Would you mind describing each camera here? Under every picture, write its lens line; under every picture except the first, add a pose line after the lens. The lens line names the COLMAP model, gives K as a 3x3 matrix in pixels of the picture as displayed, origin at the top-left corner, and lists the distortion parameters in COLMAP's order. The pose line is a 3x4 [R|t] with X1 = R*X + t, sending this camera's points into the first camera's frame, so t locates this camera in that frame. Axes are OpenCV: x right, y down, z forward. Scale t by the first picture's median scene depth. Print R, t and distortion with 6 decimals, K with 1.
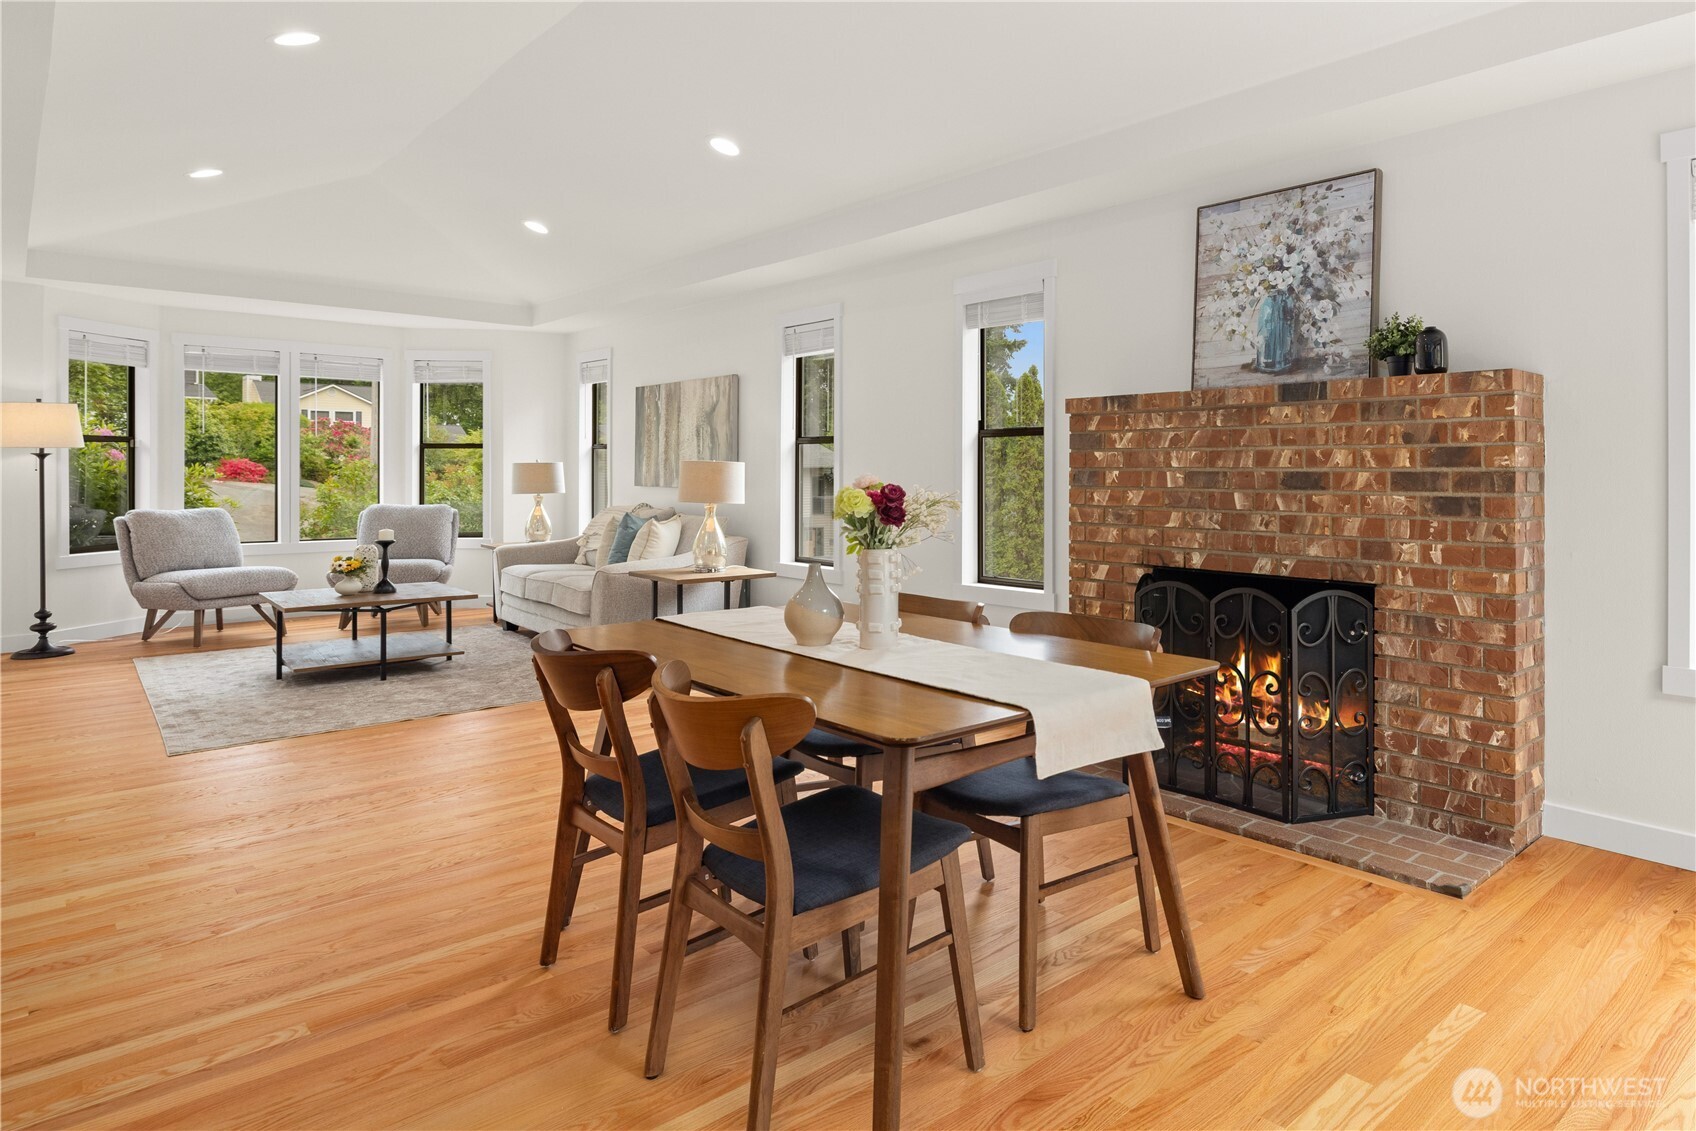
lens RADIAL K [[1000.6, 0, 1004.7], [0, 1000.6, 462.3], [0, 0, 1]] dist [0.005255, 0.001789]
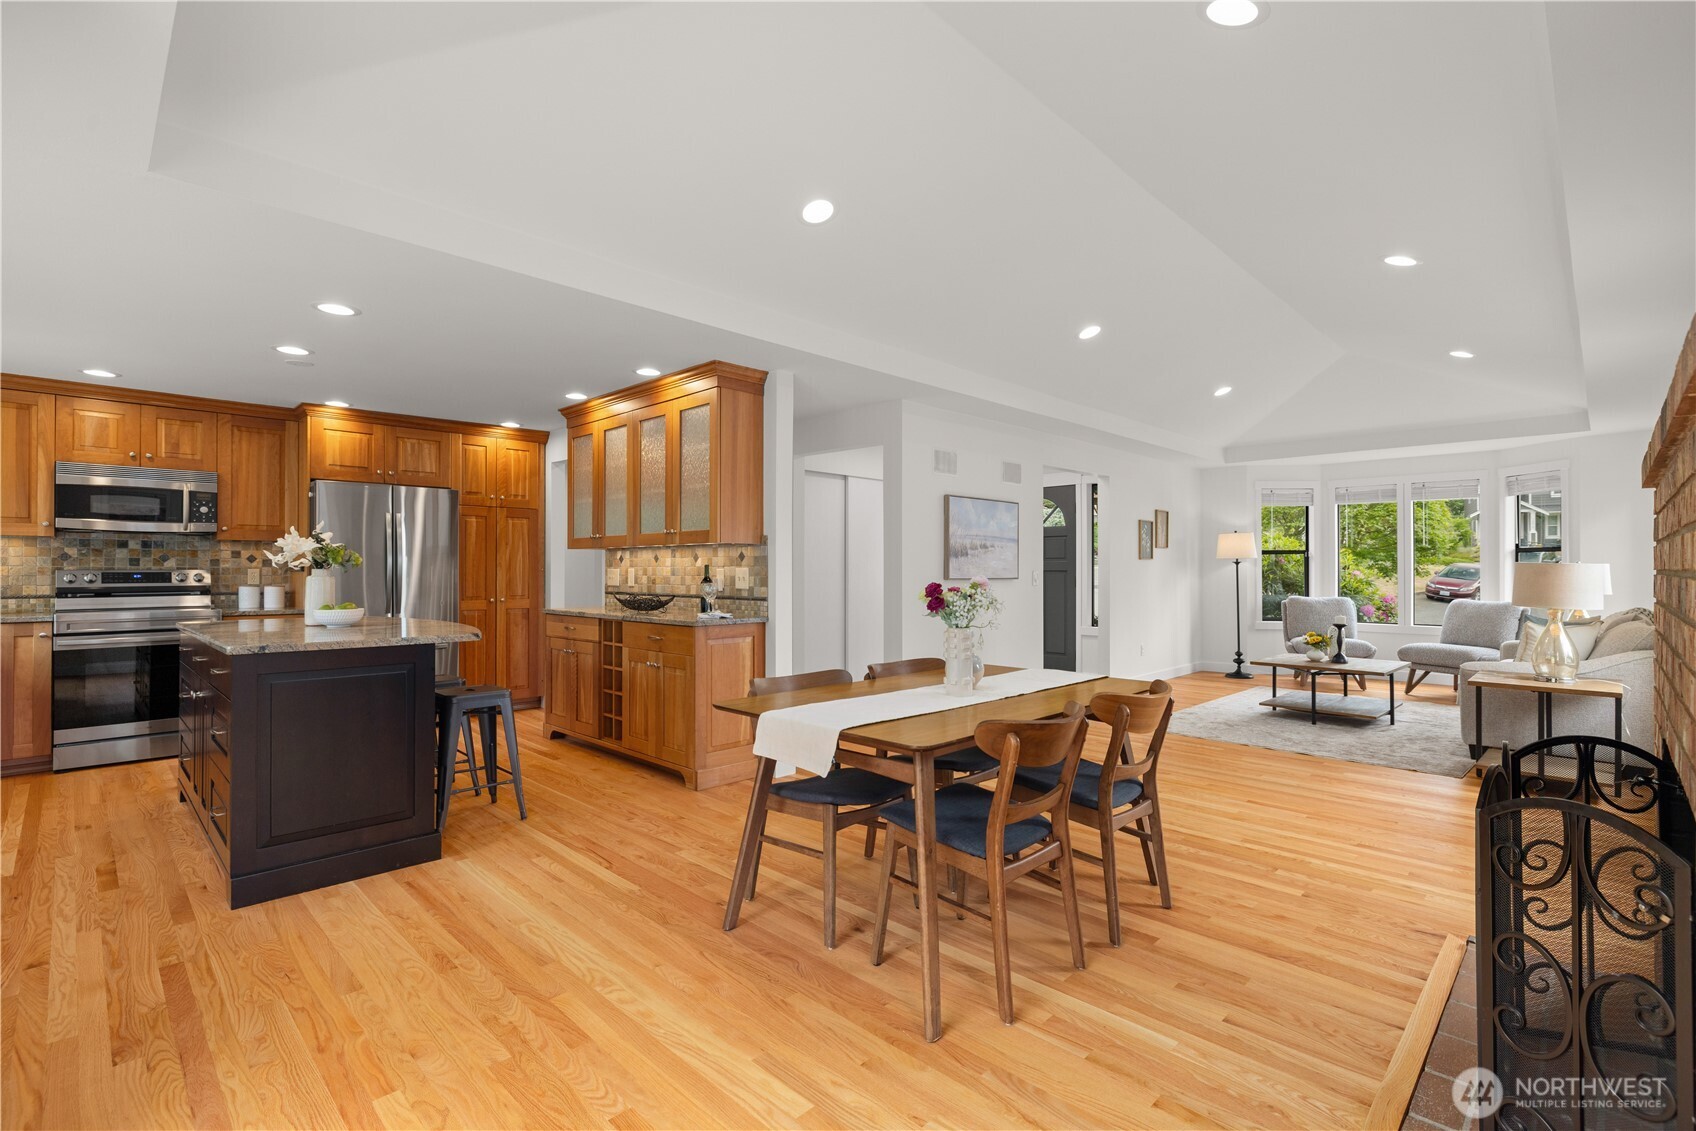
lens RADIAL K [[782.2, 0, 852.2], [0, 782.2, 564.5], [0, 0, 1]] dist [-0.002579, 0.000875]
pose [[0.011074, -0.006968, -0.999914, 0.356361], [0.007491, 0.999948, -0.006885, 0.000321], [0.999911, -0.007414, 0.011126, 0.279987]]
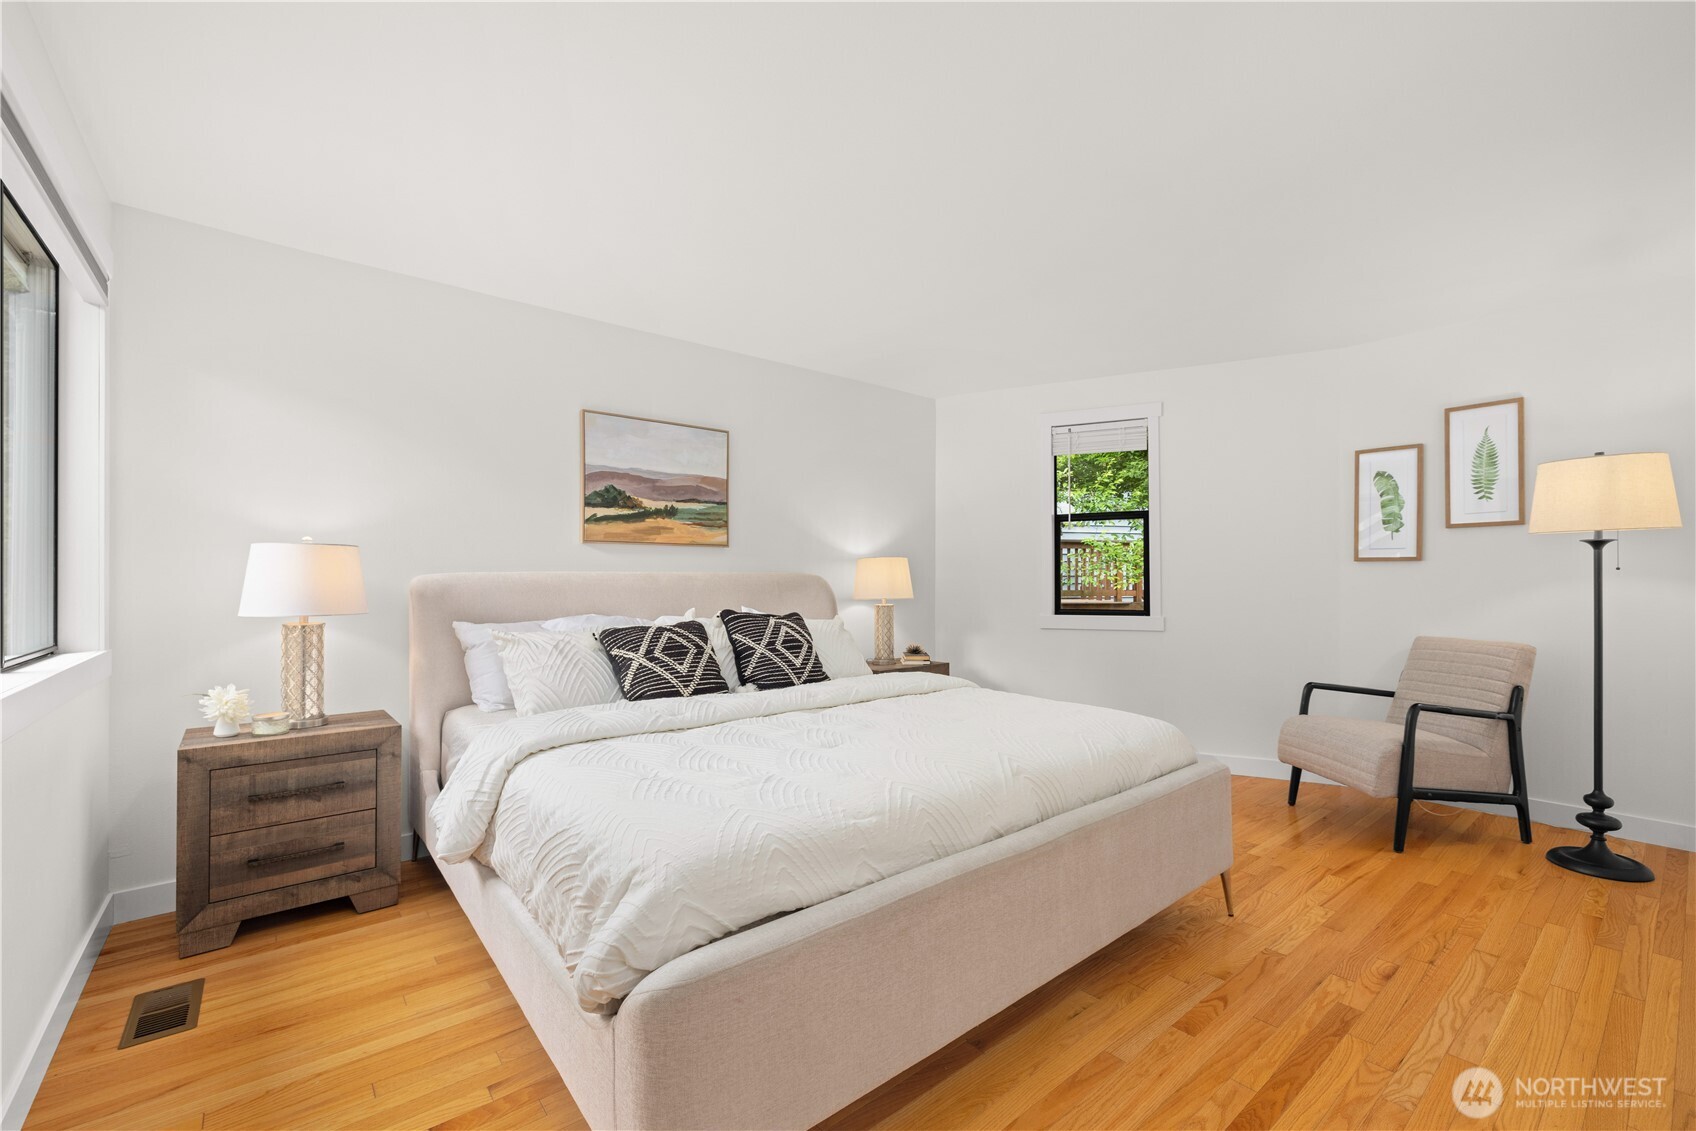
lens RADIAL K [[708.1, 0, 848.8], [0, 708.1, 564.3], [0, 0, 1]] dist [-0.000433, 0.000270]
pose [[-0.088015, -0.007005, -0.996095, -0.411530], [0.006623, 0.999949, -0.007617, 0.006006], [0.996097, -0.007267, -0.087964, 0.498486]]
